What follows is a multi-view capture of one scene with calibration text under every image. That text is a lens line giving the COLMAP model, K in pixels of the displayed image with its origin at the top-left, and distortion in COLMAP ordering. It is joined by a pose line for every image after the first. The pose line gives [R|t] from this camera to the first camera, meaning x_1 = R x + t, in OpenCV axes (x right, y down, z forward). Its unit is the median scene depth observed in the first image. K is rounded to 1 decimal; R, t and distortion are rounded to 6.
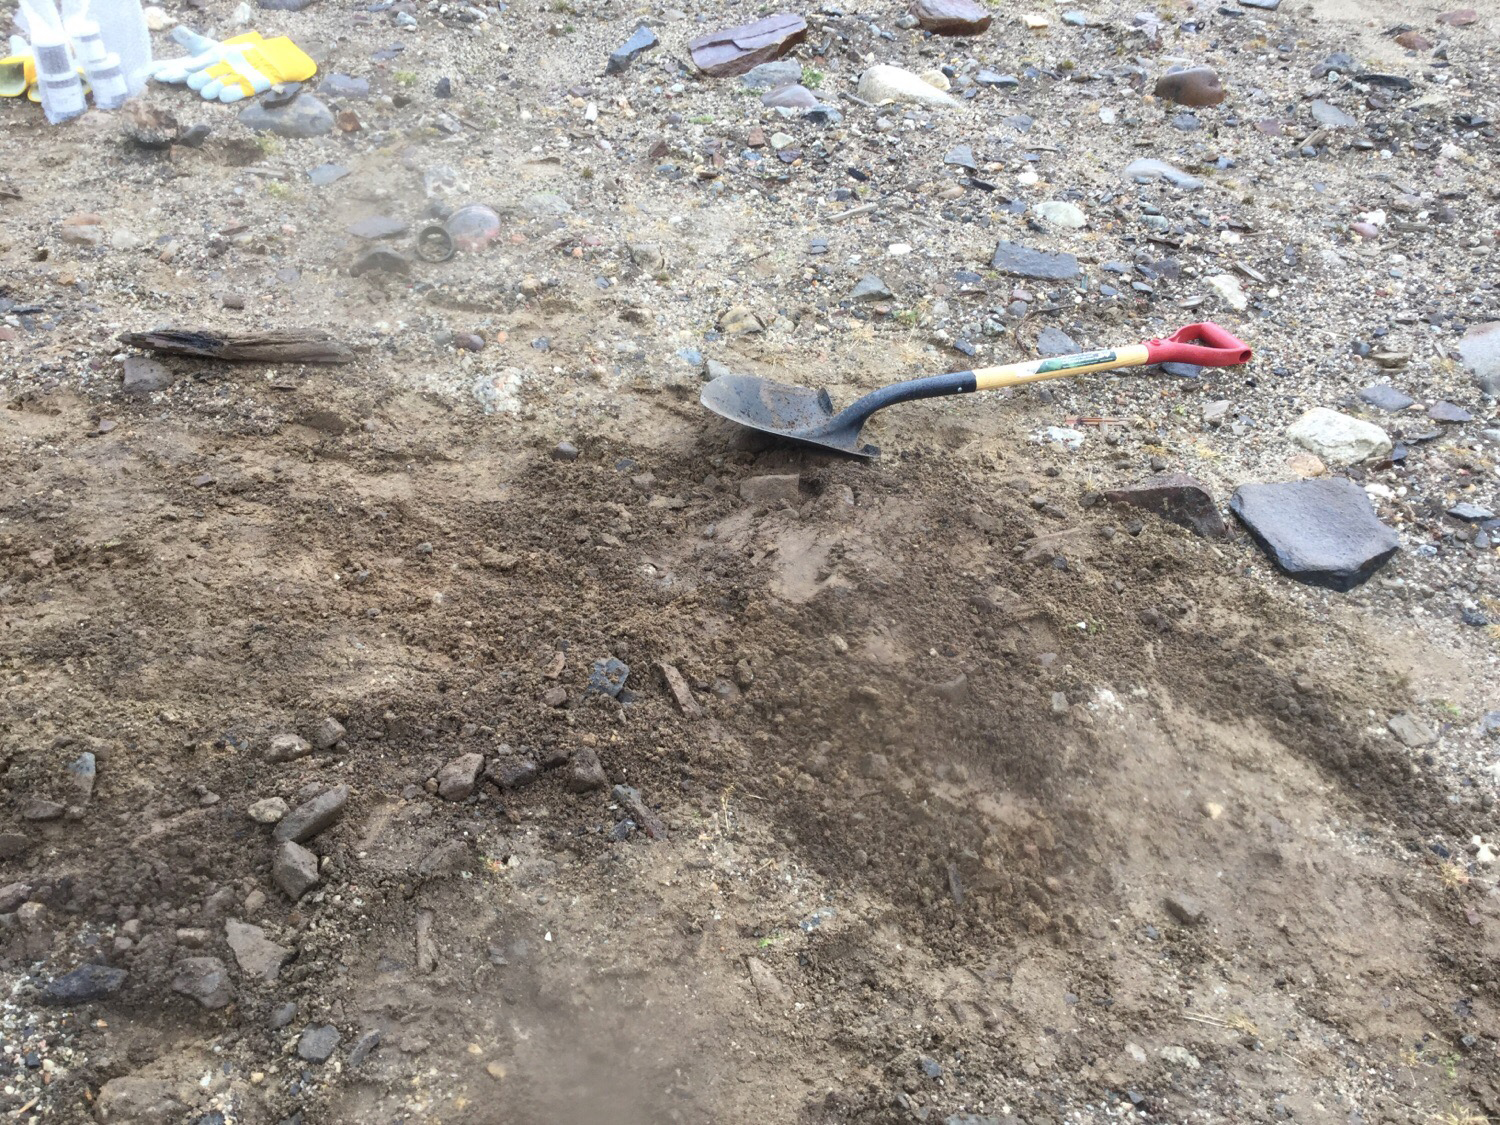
lens RADIAL K [[1357.3, 0, 750.0], [0, 1357.3, 562.5], [0, 0, 1]] dist [0.078292, -0.205377]
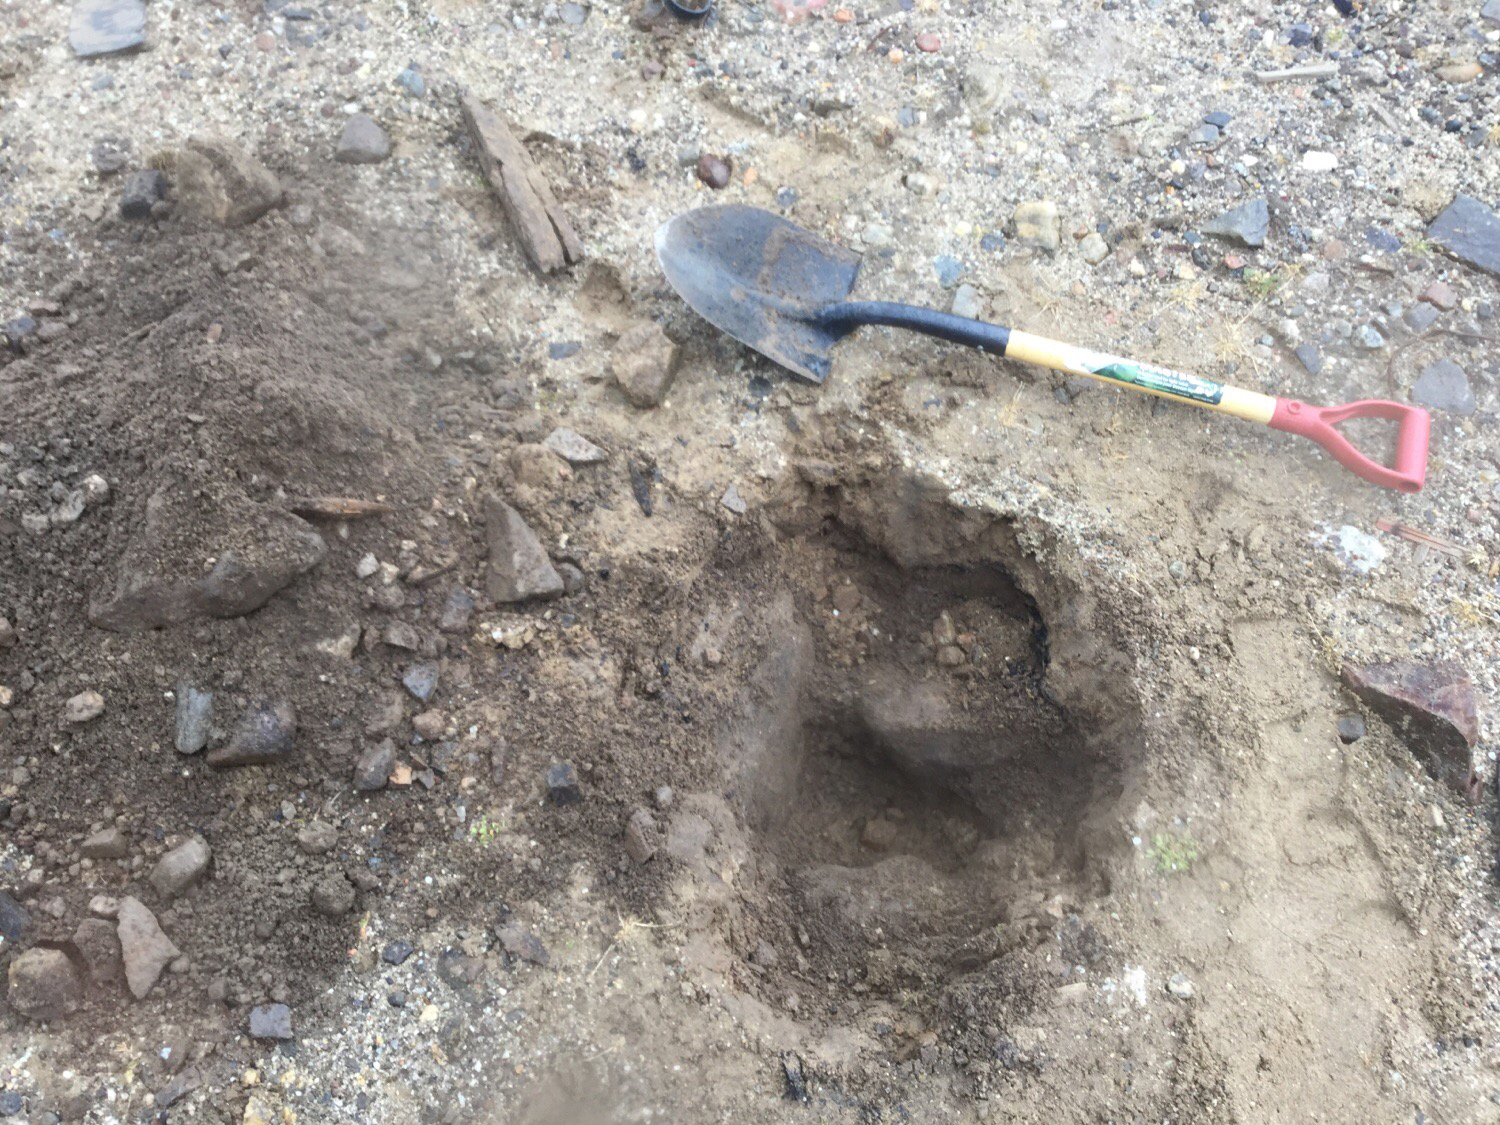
lens RADIAL K [[1357.3, 0, 750.0], [0, 1357.3, 562.5], [0, 0, 1]] dist [0.078292, -0.205377]
pose [[0.877362, 0.375875, -0.298253, 0.128258], [-0.239374, 0.881575, 0.406849, -0.240419], [0.415856, -0.285560, 0.863434, 0.165596]]
